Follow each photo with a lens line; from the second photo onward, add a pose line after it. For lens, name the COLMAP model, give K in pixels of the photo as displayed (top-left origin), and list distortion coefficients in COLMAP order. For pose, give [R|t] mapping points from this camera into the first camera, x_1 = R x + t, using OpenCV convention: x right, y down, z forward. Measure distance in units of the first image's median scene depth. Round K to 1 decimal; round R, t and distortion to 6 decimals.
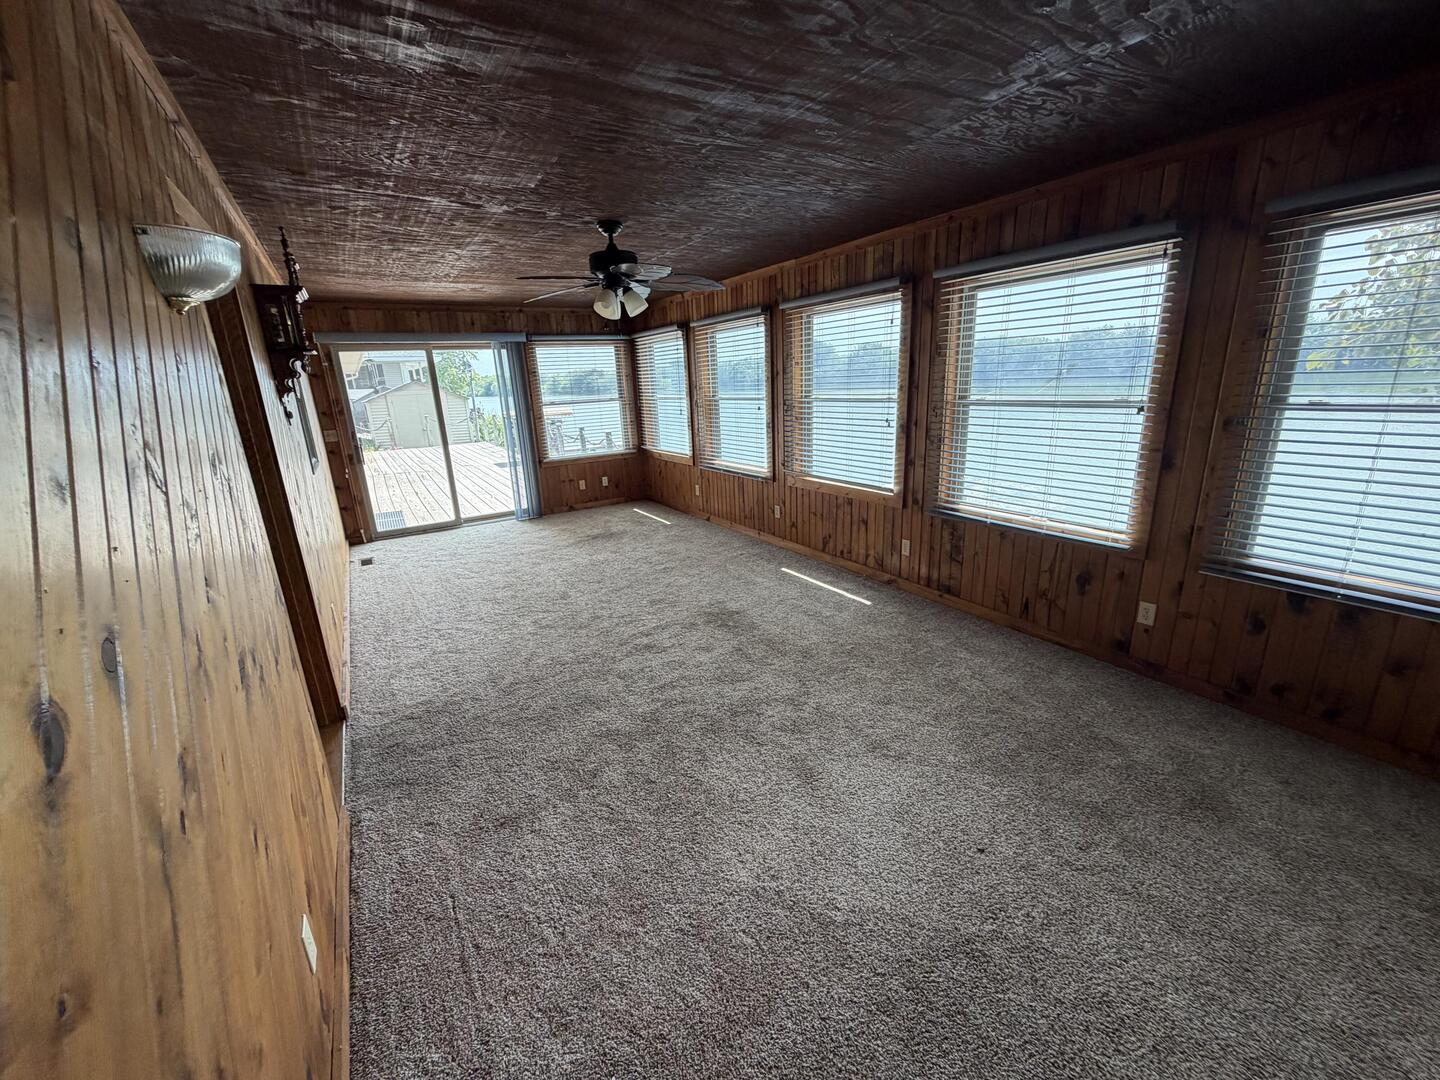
lens RADIAL K [[574.9, 0, 715.1], [0, 574.9, 540.6], [0, 0, 1]] dist [0.000482, -0.000039]
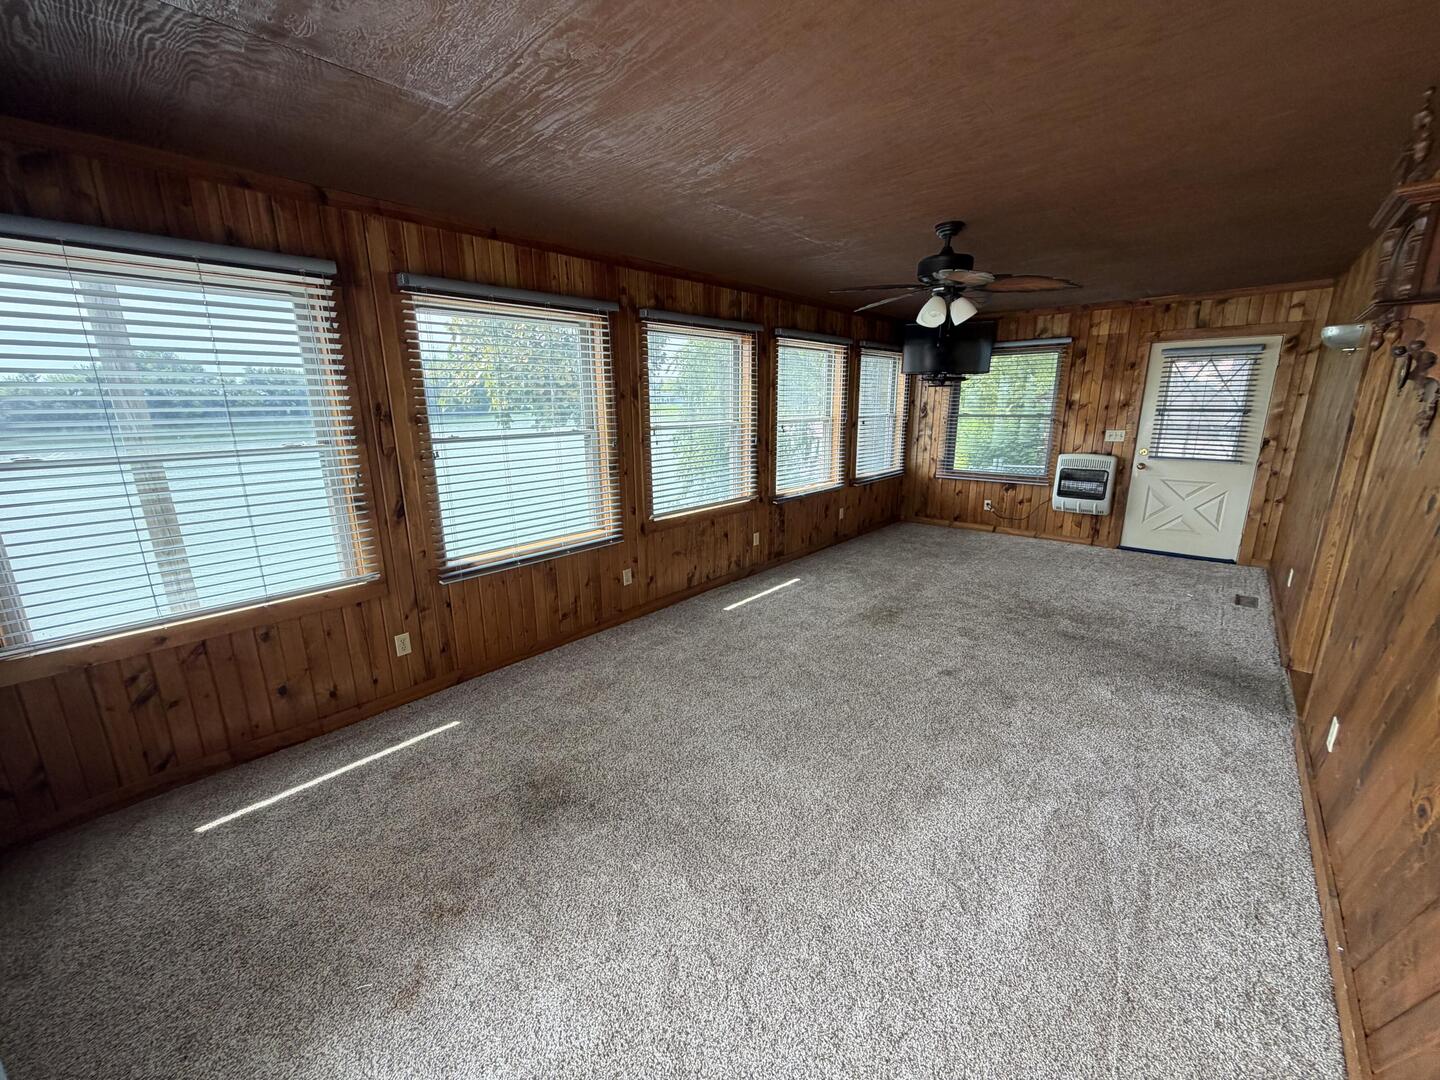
lens RADIAL K [[574.9, 0, 715.1], [0, 574.9, 540.6], [0, 0, 1]] dist [0.000482, -0.000039]
pose [[-0.298130, -0.173383, 0.938646, -0.722832], [0.283757, 0.922810, 0.260583, -0.298004], [-0.911373, 0.344035, -0.225919, 1.214967]]
